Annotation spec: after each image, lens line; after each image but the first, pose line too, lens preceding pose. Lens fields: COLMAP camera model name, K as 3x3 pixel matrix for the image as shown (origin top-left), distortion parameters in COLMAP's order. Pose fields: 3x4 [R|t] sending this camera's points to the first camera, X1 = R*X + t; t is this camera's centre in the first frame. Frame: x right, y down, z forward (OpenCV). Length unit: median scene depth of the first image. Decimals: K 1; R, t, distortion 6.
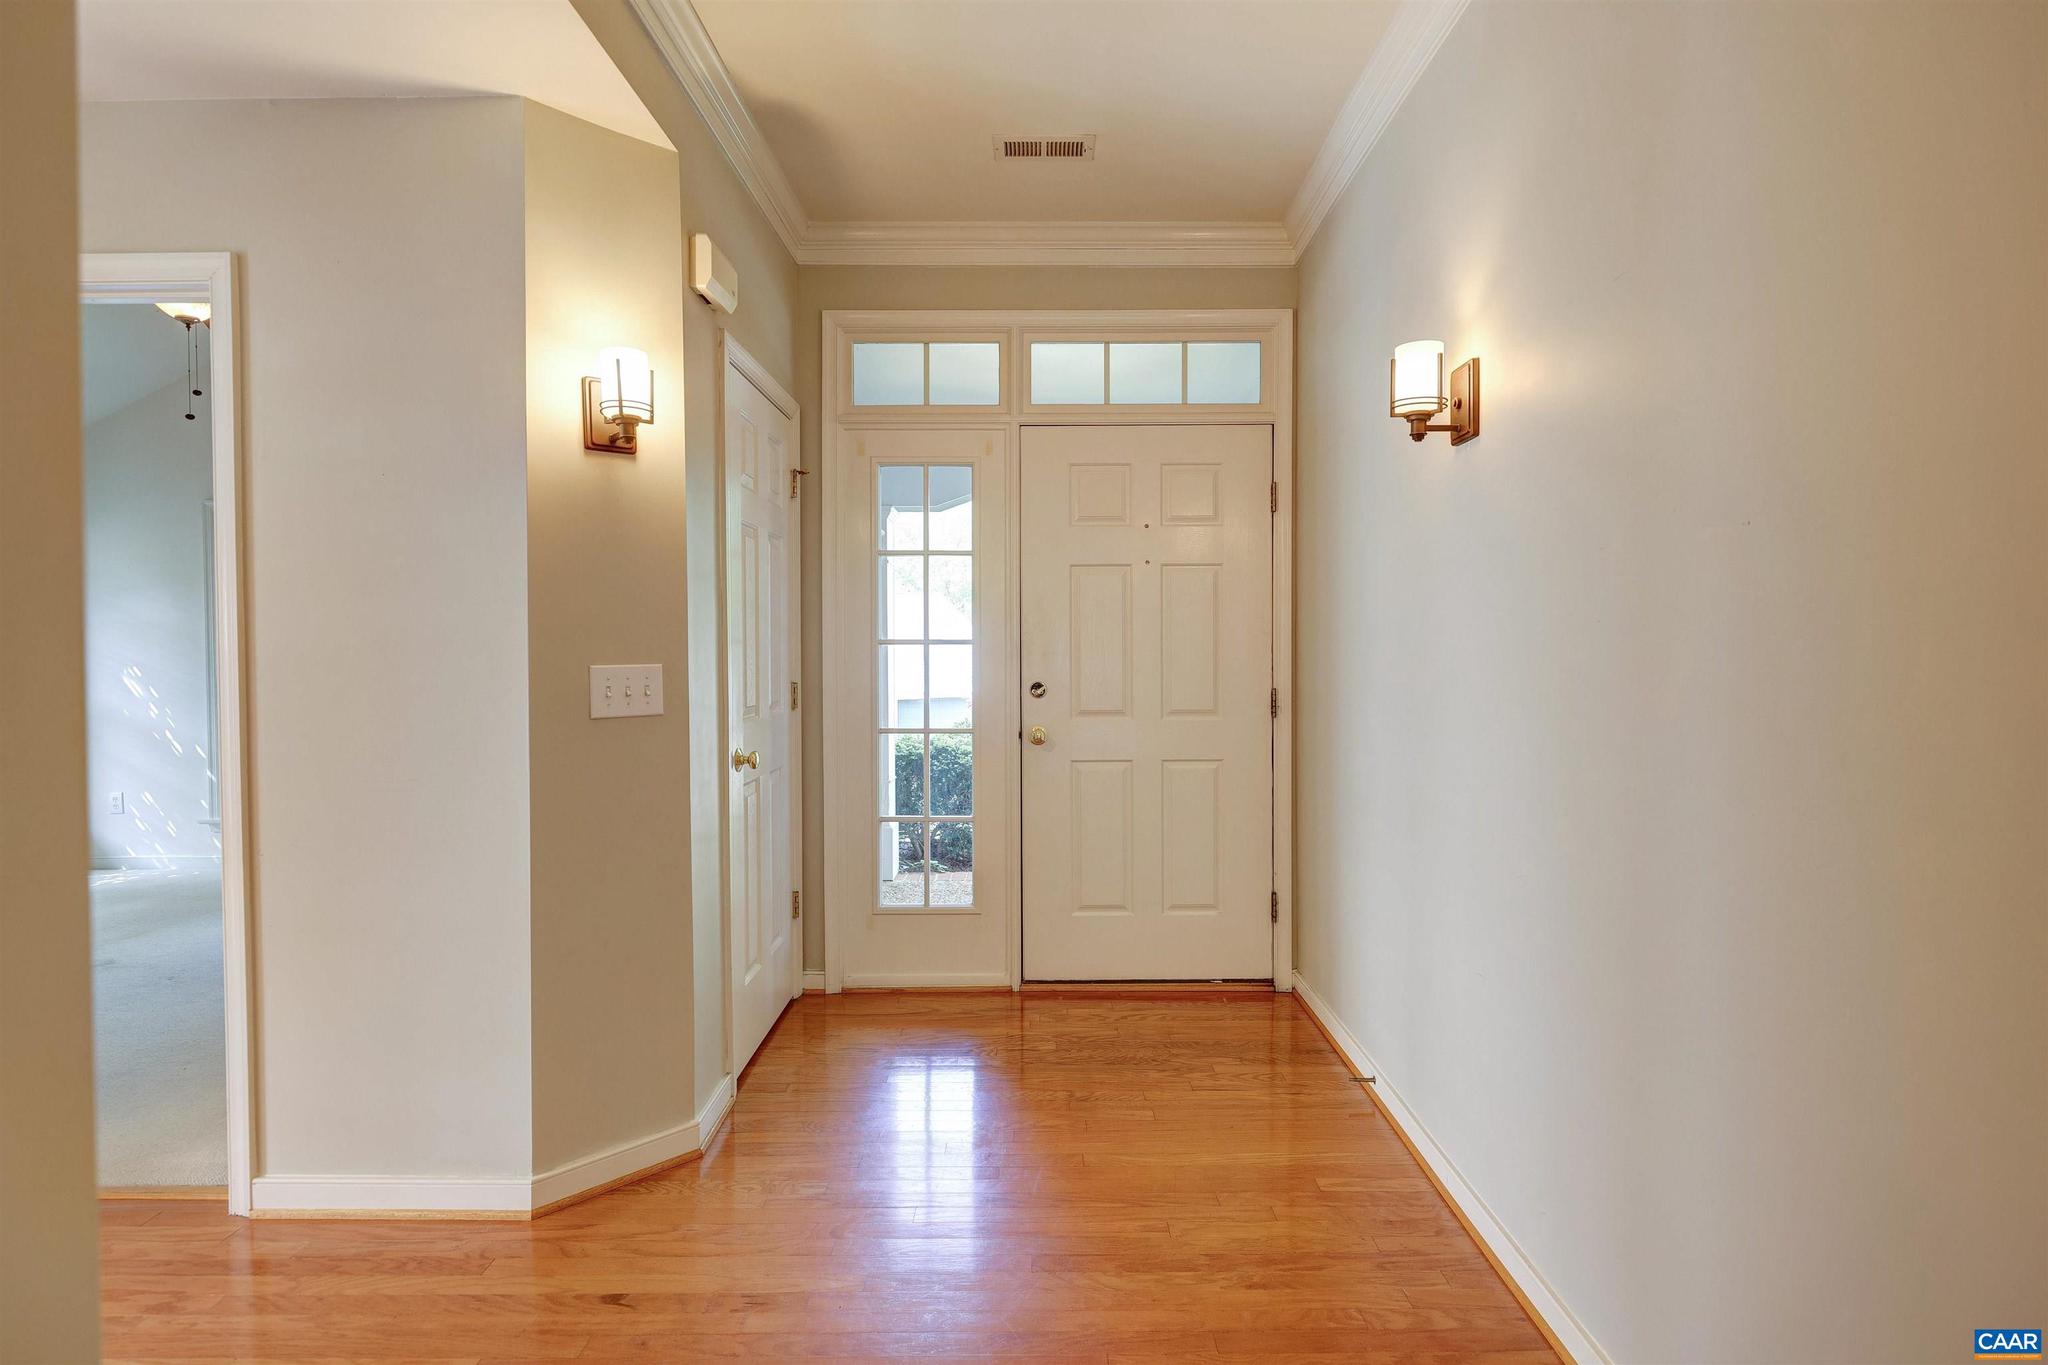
lens RADIAL K [[998.1, 0, 1024.0], [0, 998.1, 682.5], [0, 0, 1]] dist [0.000477, -0.000628]
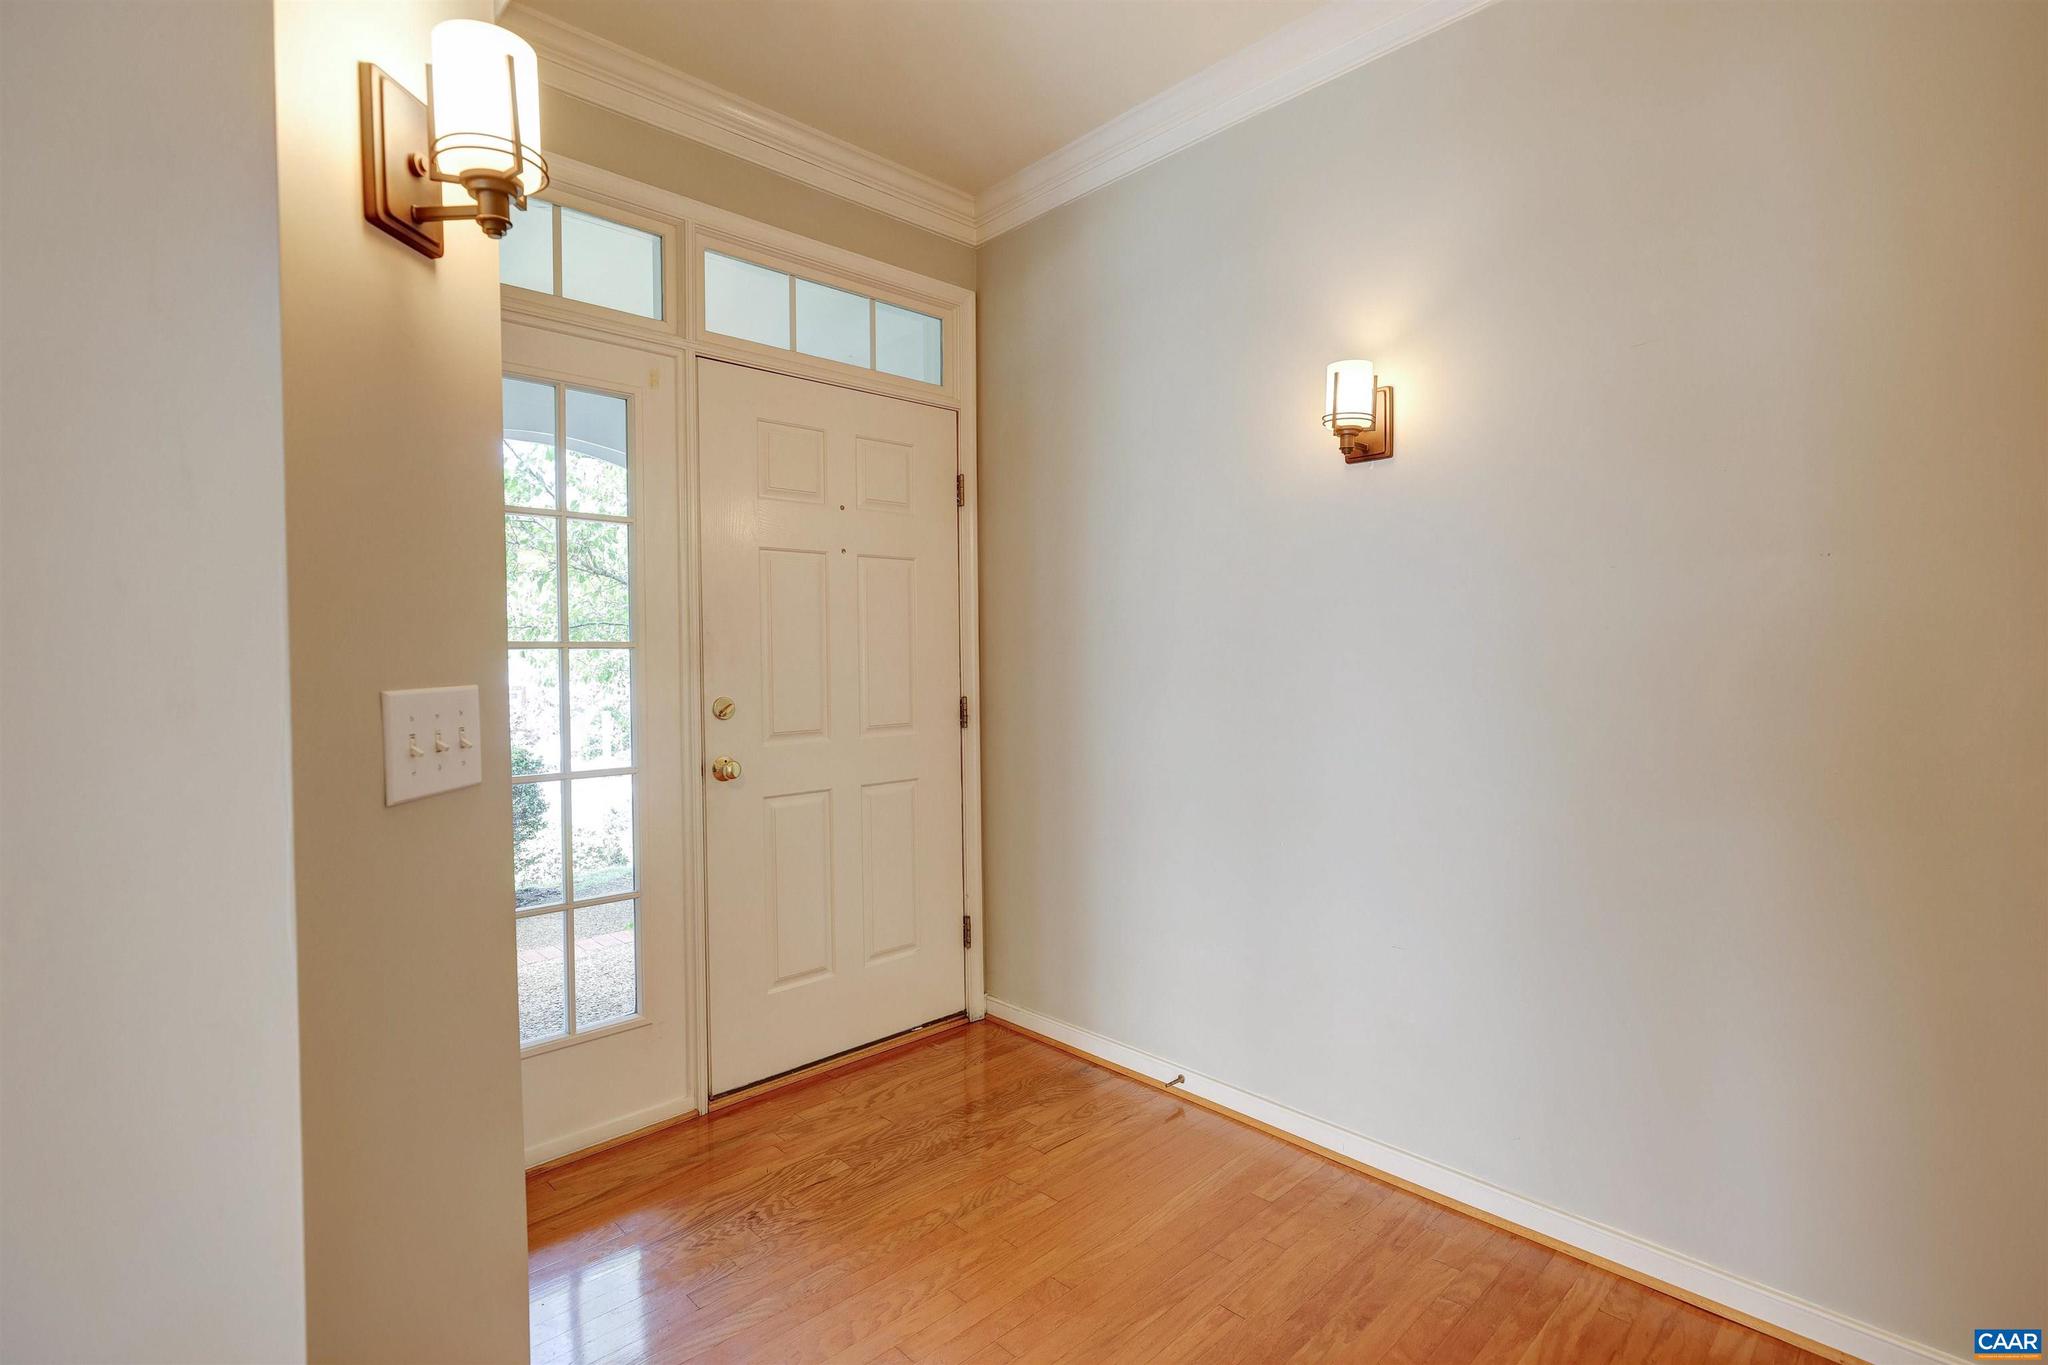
lens RADIAL K [[998.1, 0, 1024.0], [0, 998.1, 682.5], [0, 0, 1]] dist [0.000477, -0.000628]
pose [[0.709308, -0.024083, 0.704487, -0.362528], [0.029142, 0.999564, 0.004829, -0.009788], [-0.704296, 0.017104, 0.709700, 0.302855]]
